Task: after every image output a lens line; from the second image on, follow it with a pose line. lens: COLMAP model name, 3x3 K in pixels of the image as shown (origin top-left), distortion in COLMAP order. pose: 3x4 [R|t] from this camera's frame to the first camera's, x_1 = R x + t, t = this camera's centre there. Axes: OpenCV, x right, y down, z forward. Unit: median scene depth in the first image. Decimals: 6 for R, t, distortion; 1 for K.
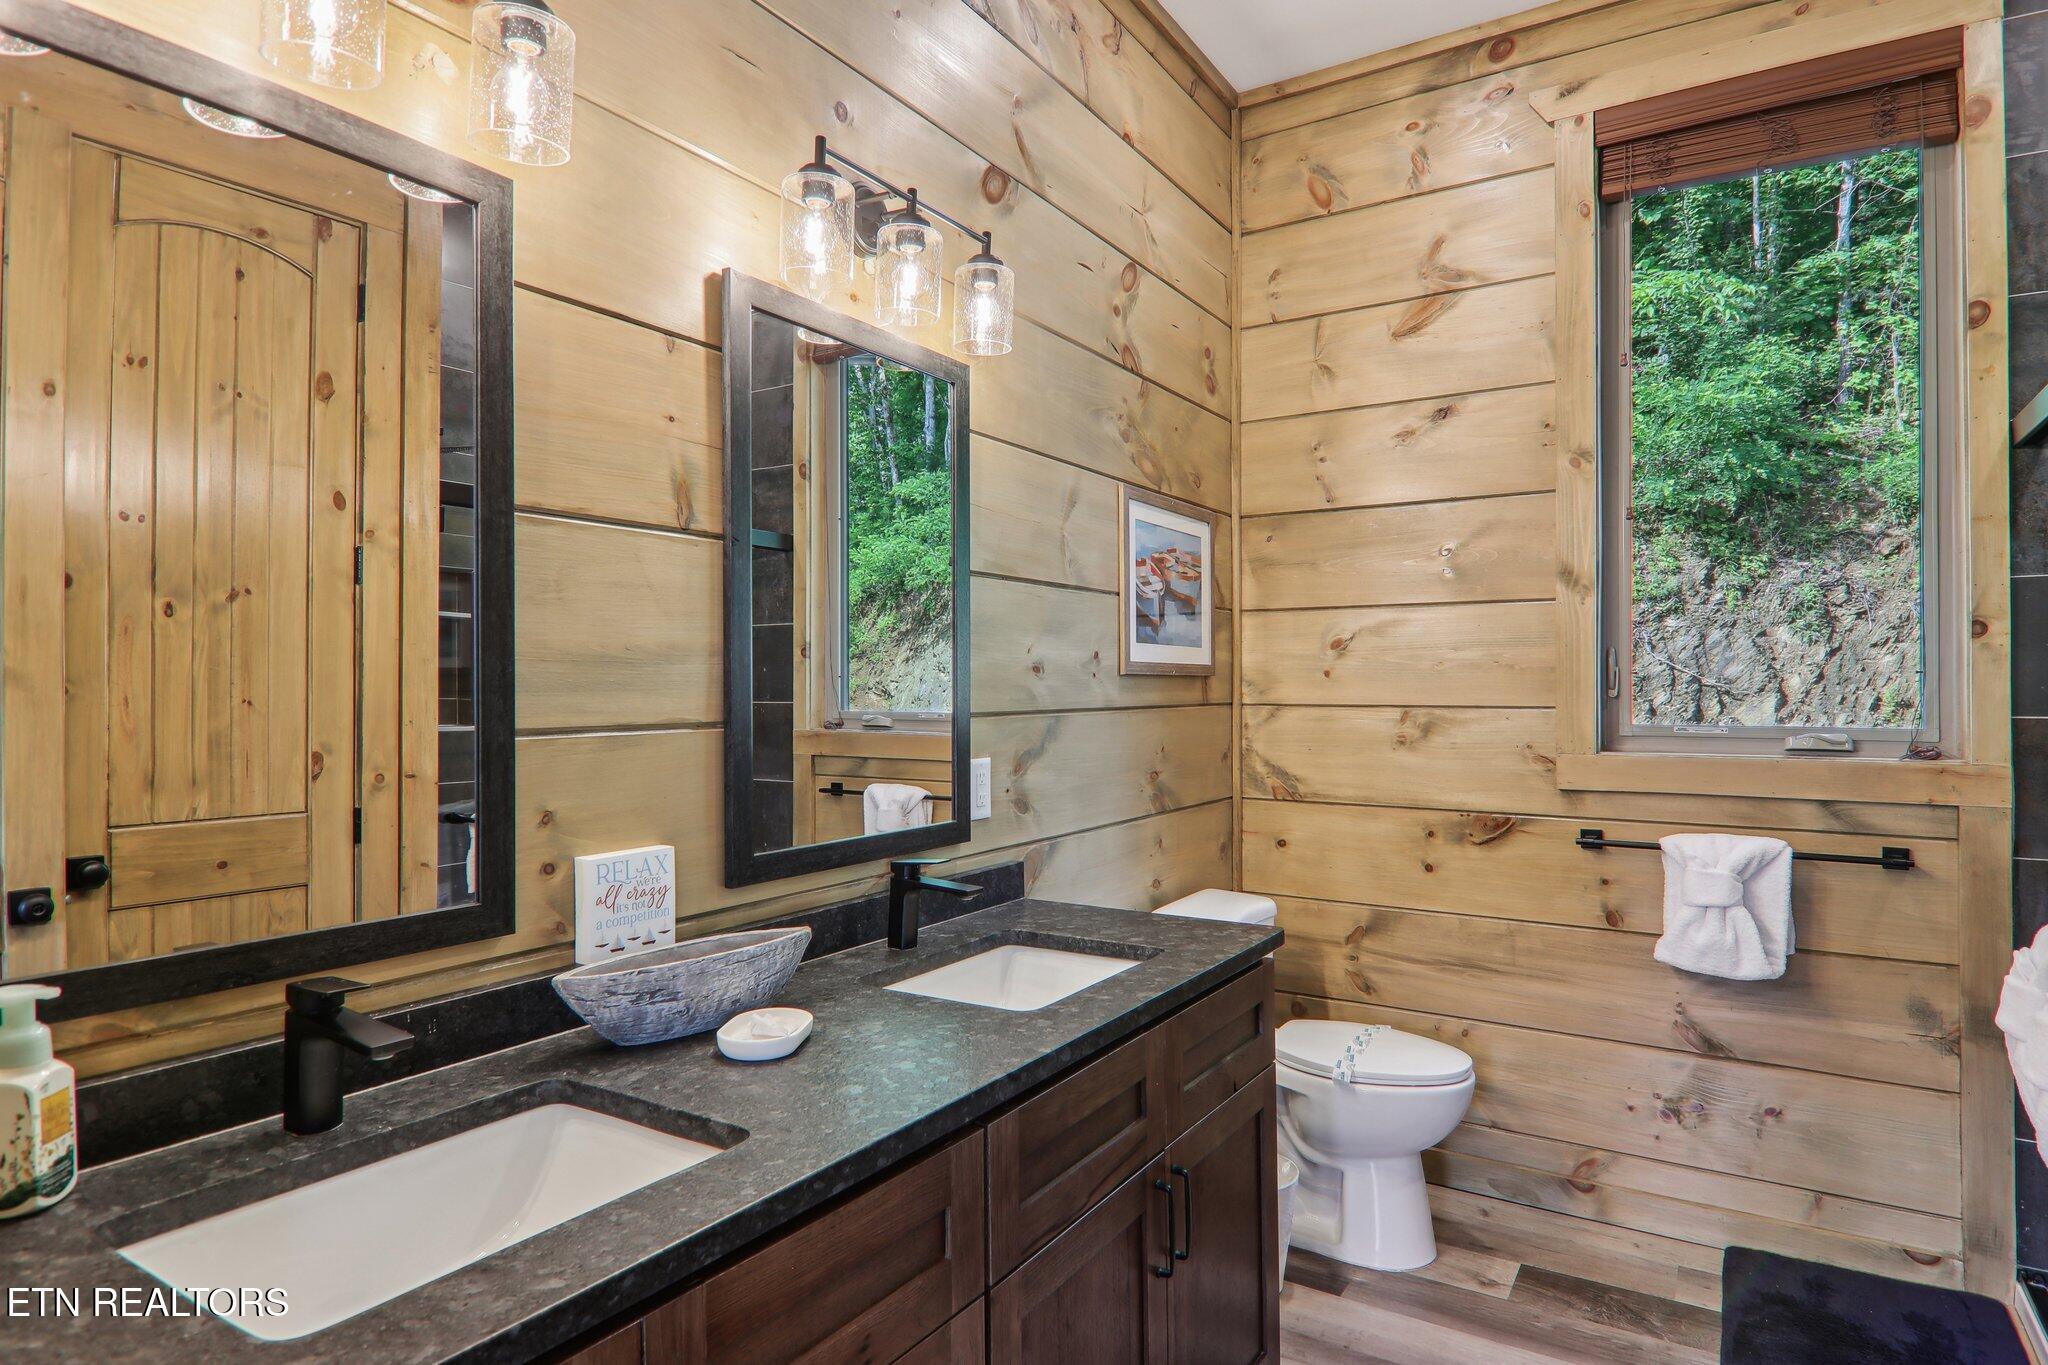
lens RADIAL K [[1139.9, 0, 1045.2], [0, 1139.9, 689.7], [0, 0, 1]] dist [0.004230, -0.017844]
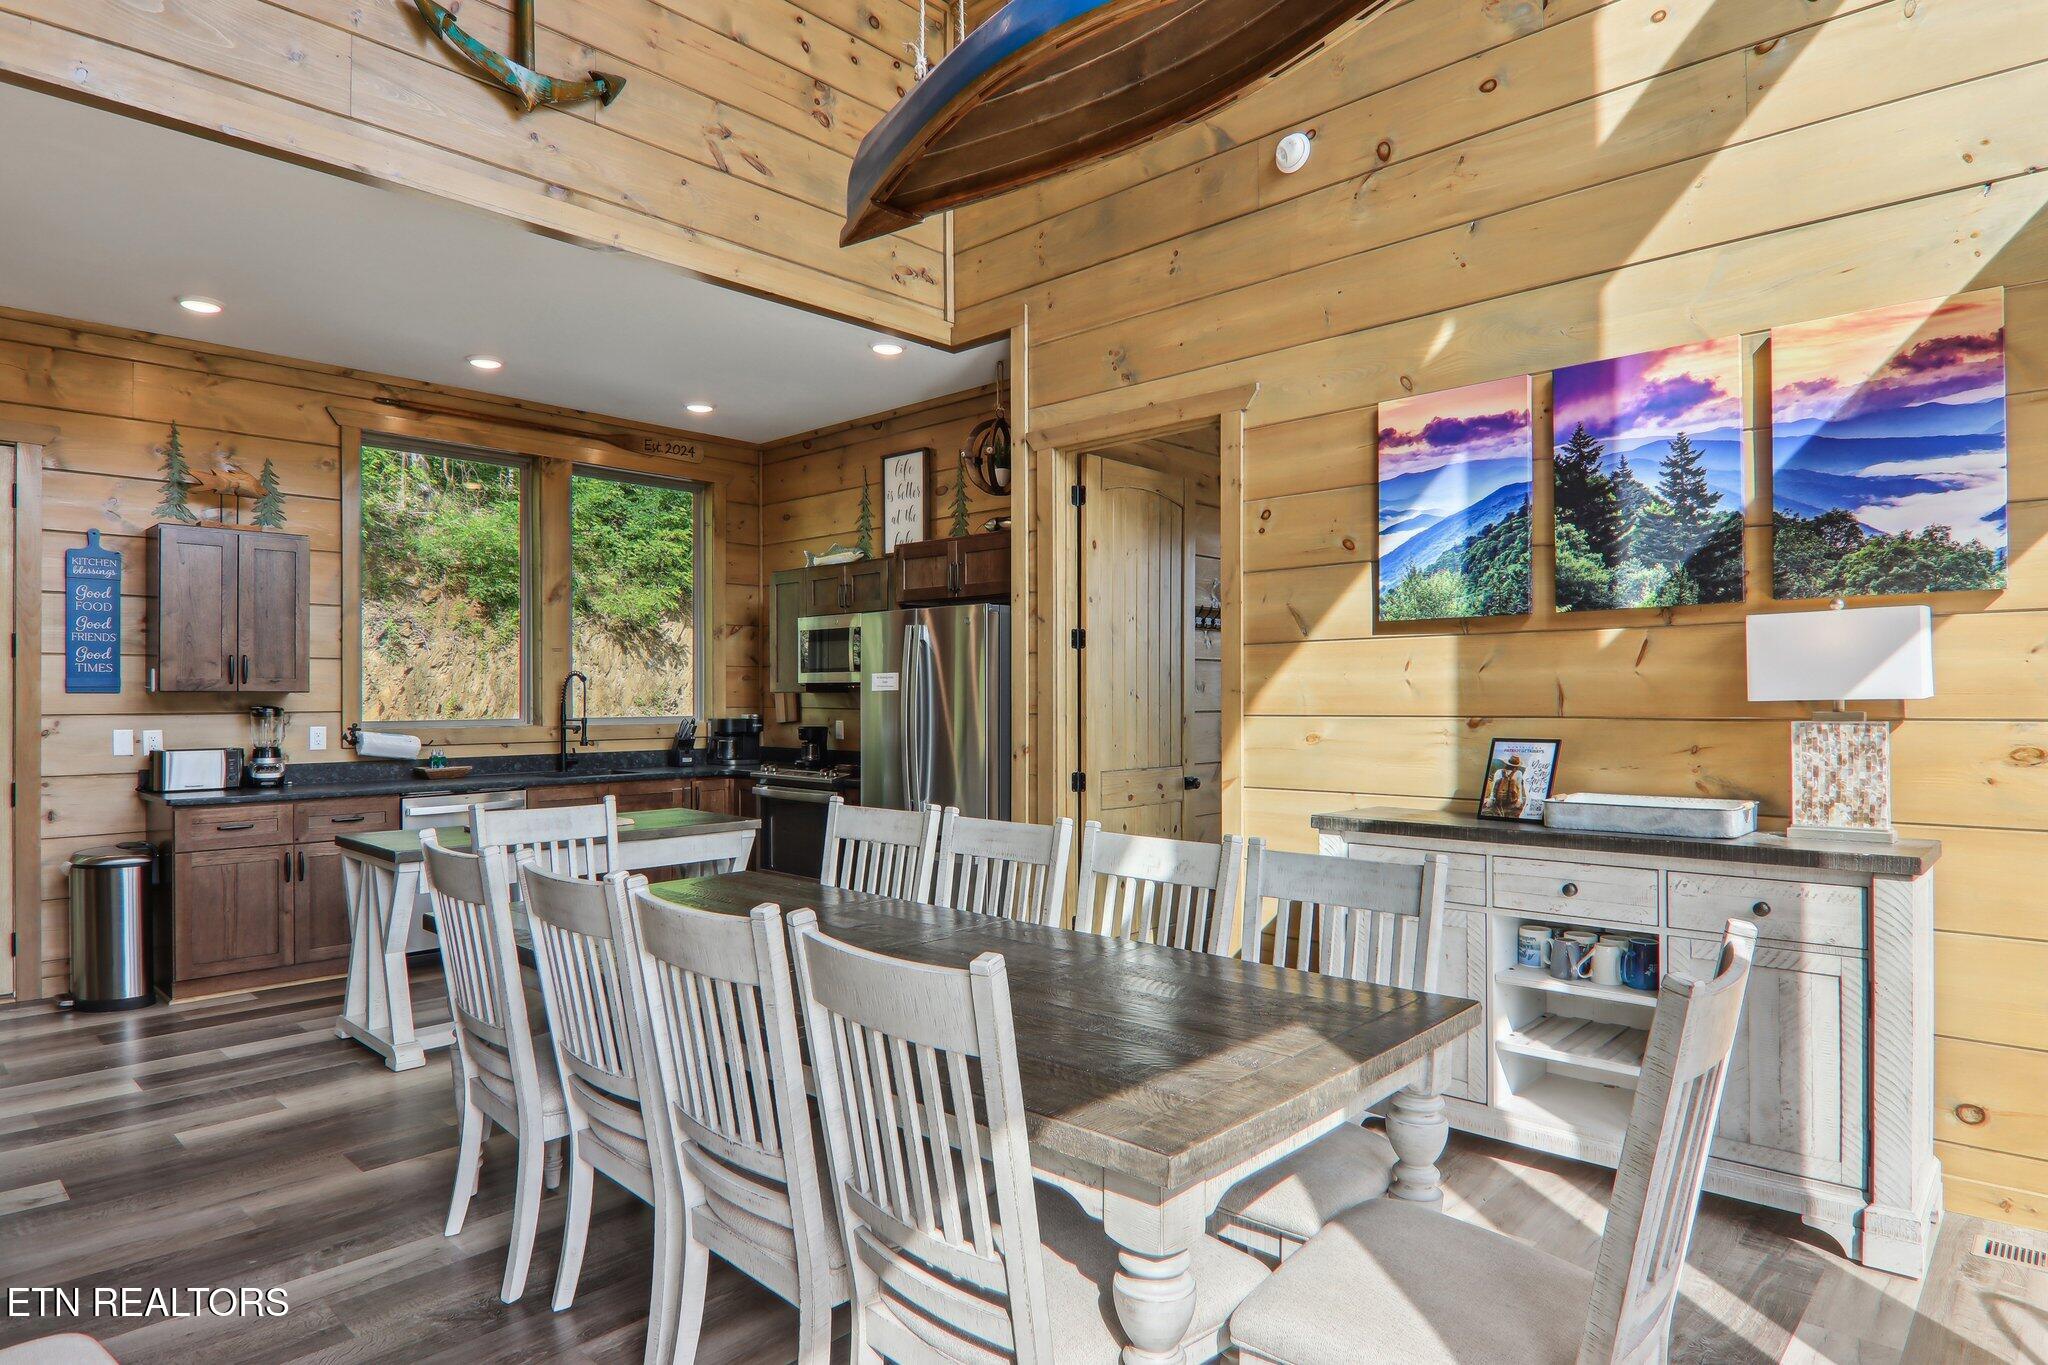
lens RADIAL K [[1182.5, 0, 1024.0], [0, 1182.5, 682.5], [0, 0, 1]] dist [0.004685, -0.012306]
pose [[0.206523, 0.009791, 0.978393, -0.538746], [0.001747, 0.999945, -0.010375, -0.003123], [-0.978440, 0.003852, 0.206494, -0.022100]]
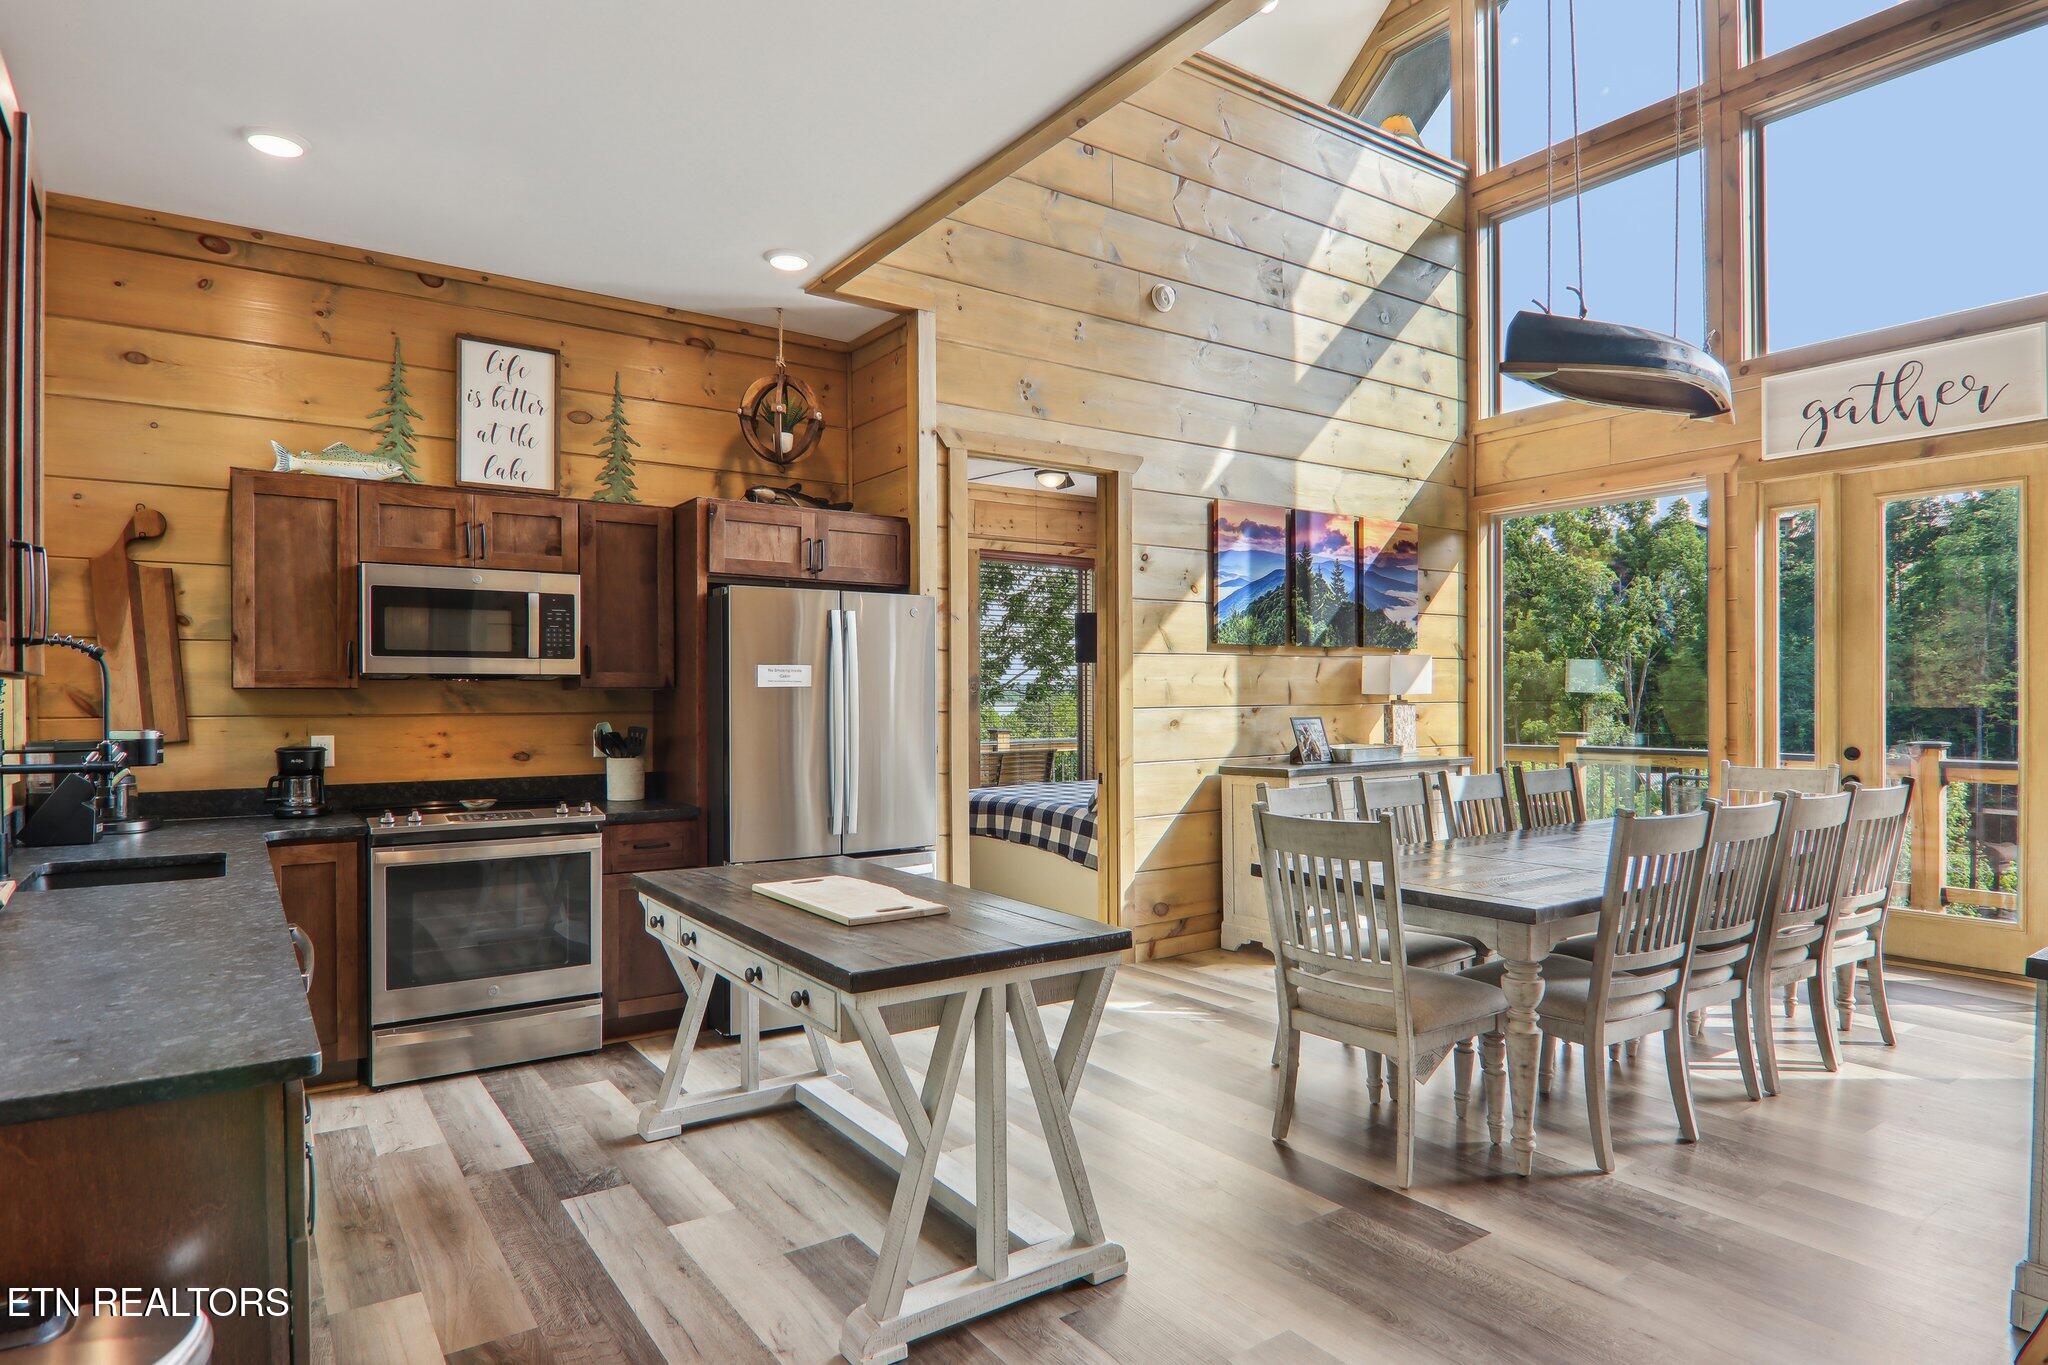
lens RADIAL K [[1139.9, 0, 1045.2], [0, 1139.9, 689.7], [0, 0, 1]] dist [0.004230, -0.017844]
pose [[-0.925196, 0.003814, 0.379469, -0.314654], [0.002701, 0.999990, -0.003466, -0.002437], [-0.379479, -0.002181, -0.925198, 0.415316]]
